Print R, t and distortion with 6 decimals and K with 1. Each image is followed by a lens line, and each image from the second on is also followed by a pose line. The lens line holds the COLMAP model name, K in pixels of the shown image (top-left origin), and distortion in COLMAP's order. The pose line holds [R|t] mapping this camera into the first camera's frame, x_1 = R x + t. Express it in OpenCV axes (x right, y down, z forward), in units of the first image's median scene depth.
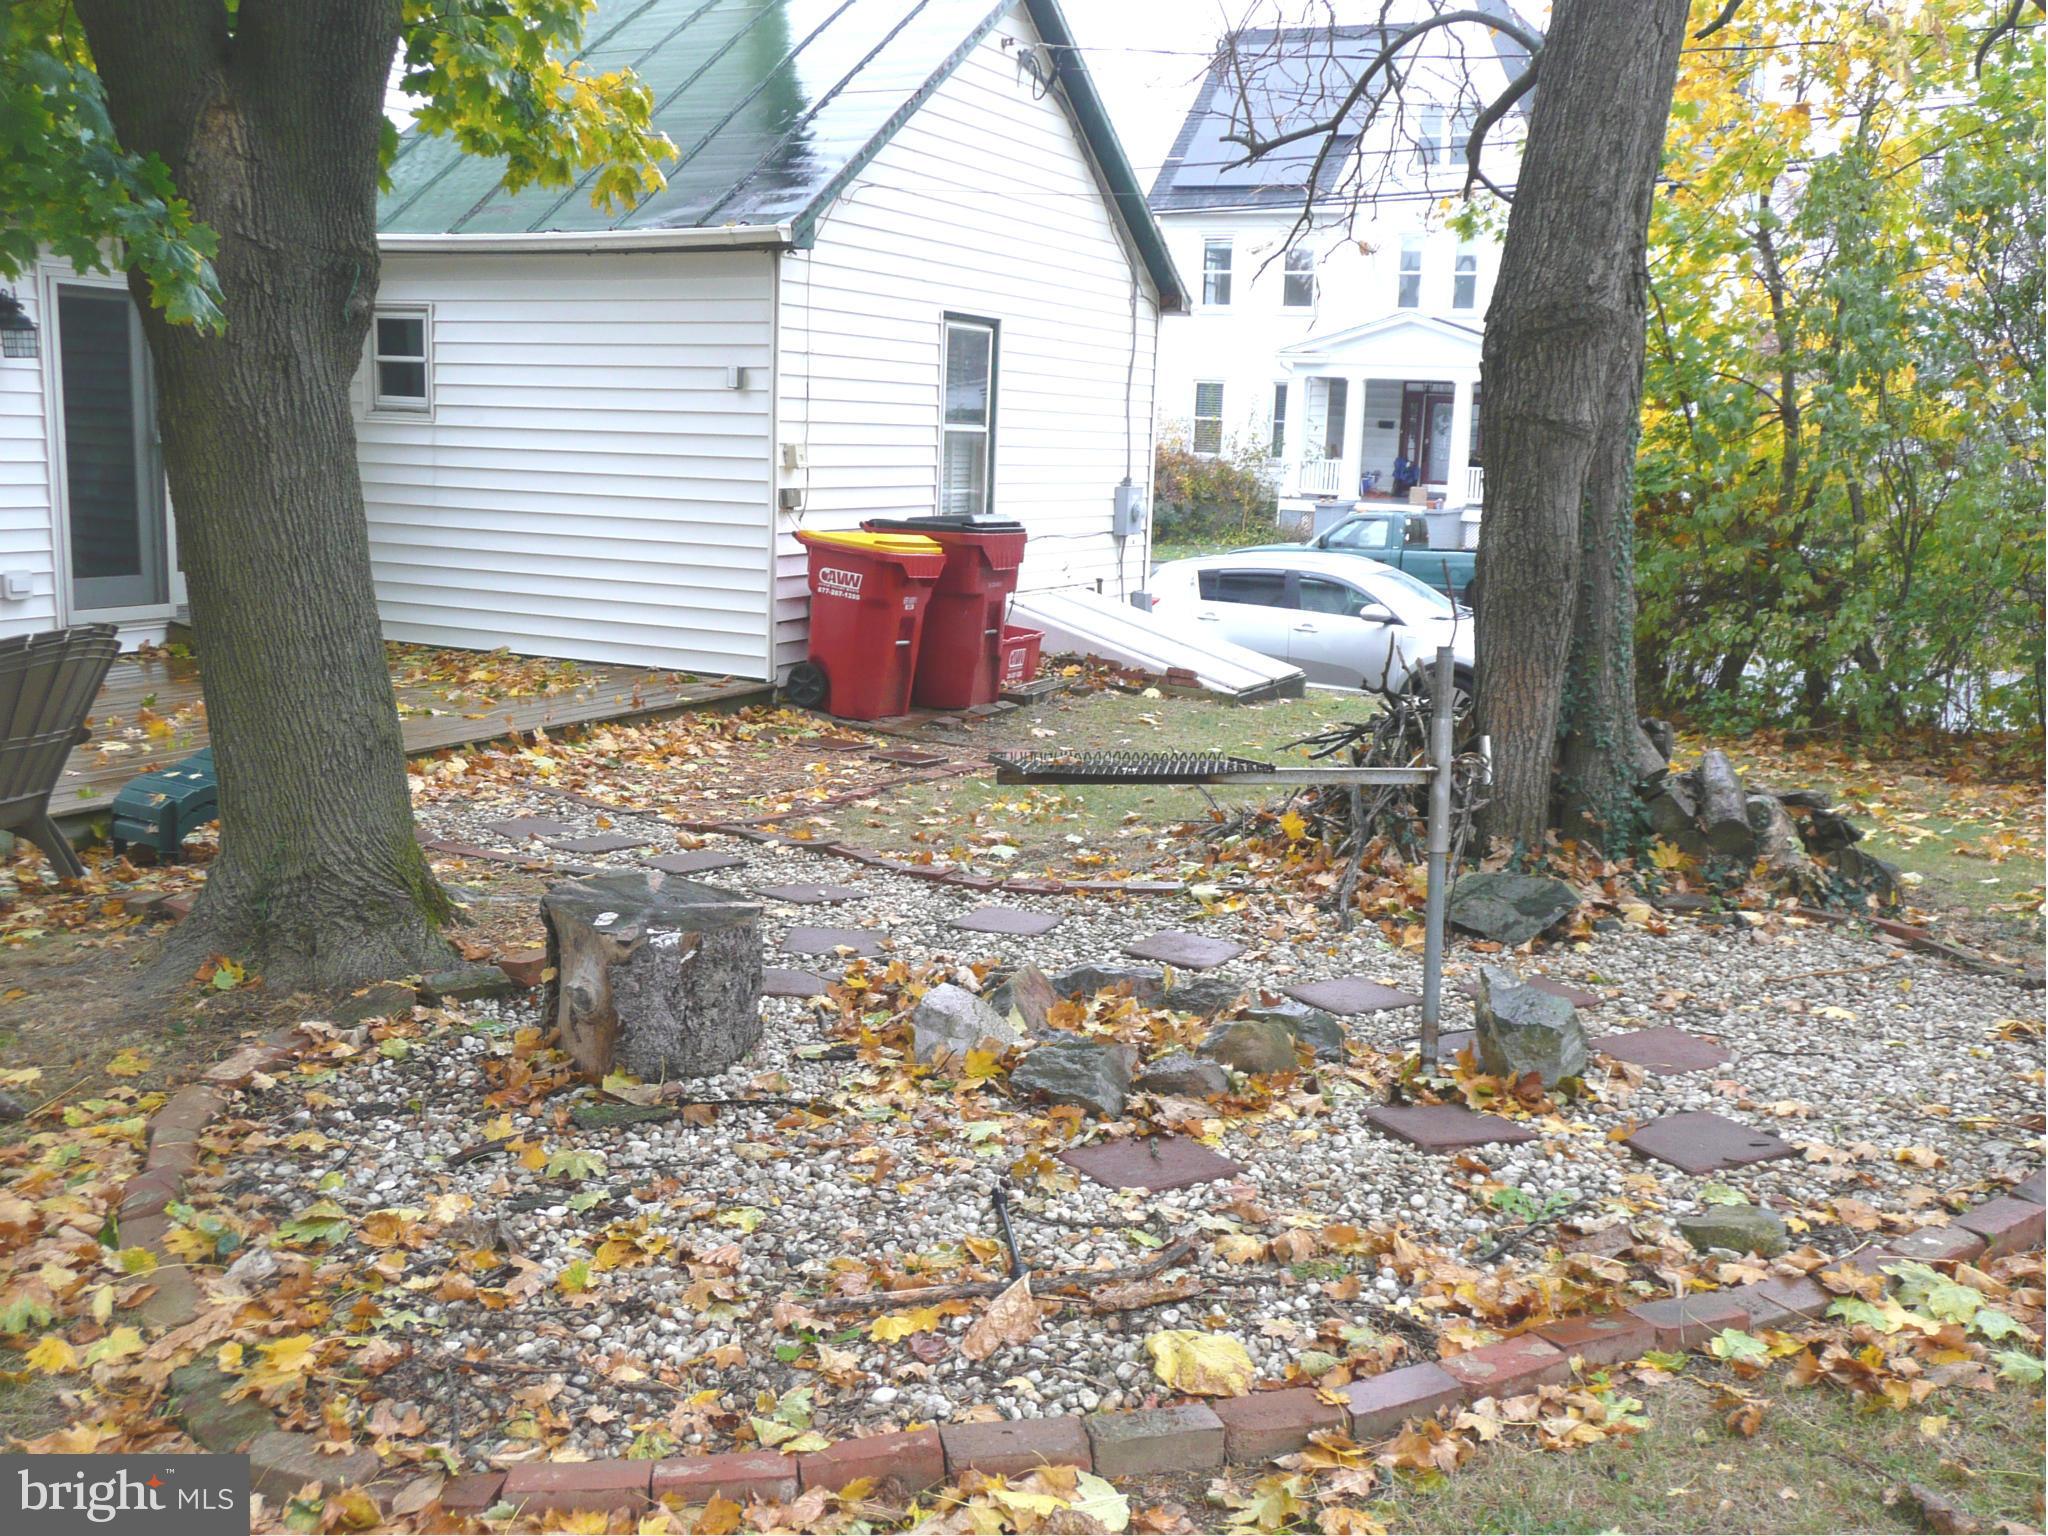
lens RADIAL K [[1913.4, 0, 1024.0], [0, 1913.4, 768.0], [0, 0, 1]] dist [-0.052302, 0.077149]
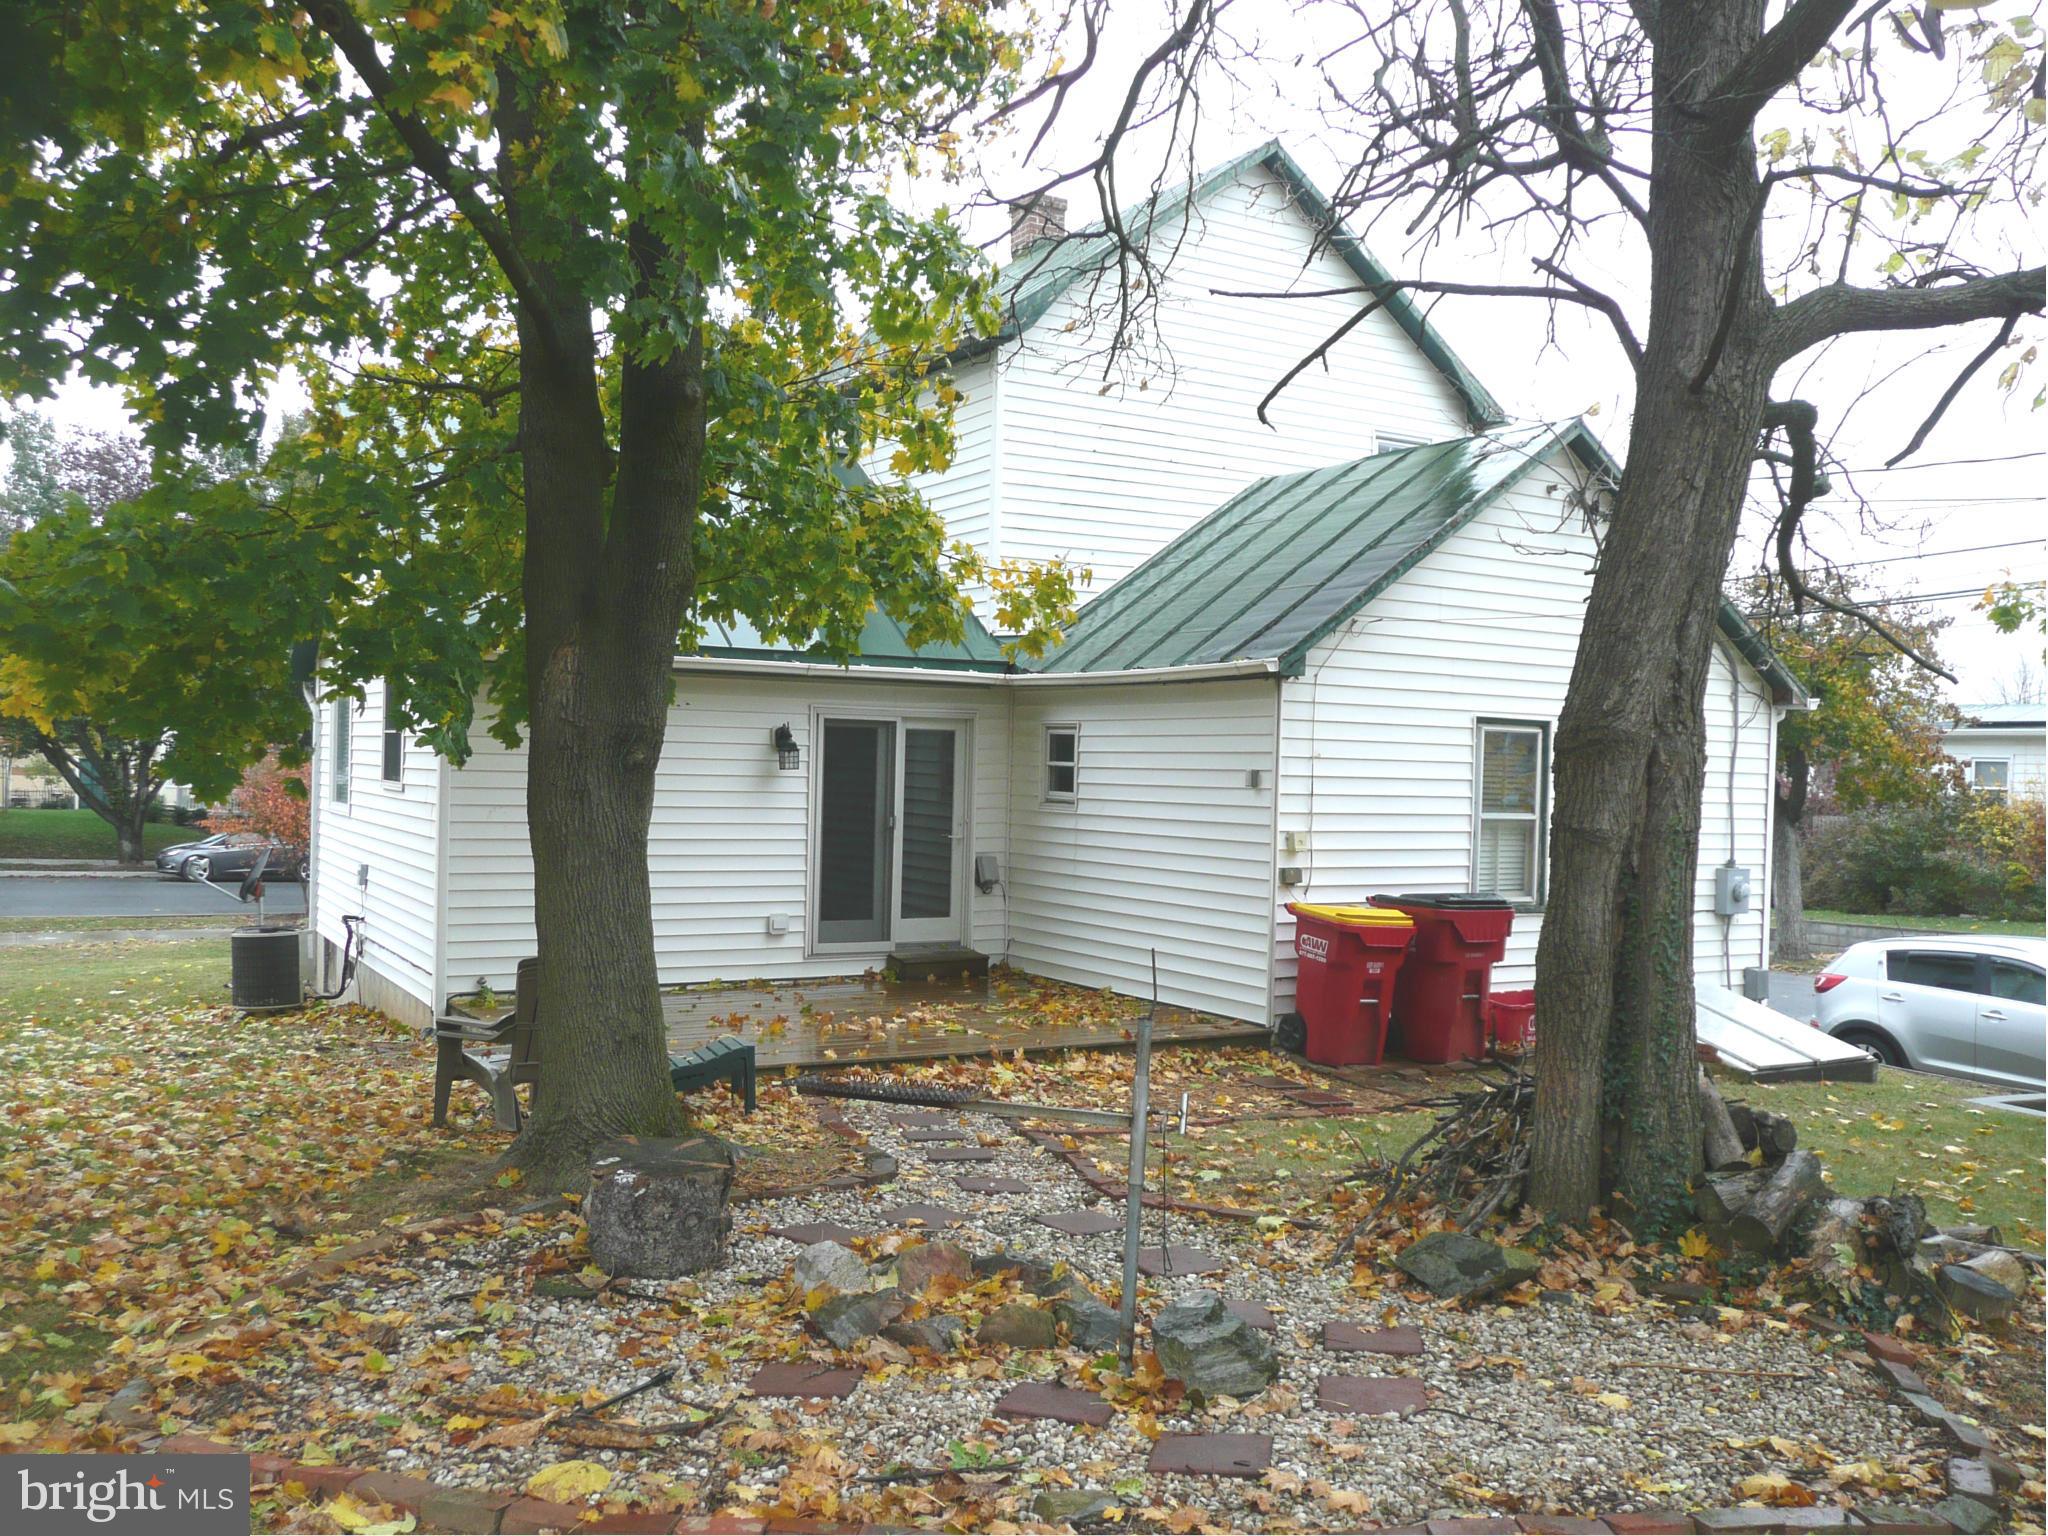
lens RADIAL K [[1730.8, 0, 1036.4], [0, 1730.8, 766.0], [0, 0, 1]] dist [-0.035693, 0.052500]
pose [[0.843998, -0.013352, -0.536180, 0.359505], [-0.090089, 0.981958, -0.166261, -0.014178], [0.528726, 0.188628, 0.827568, -0.006436]]
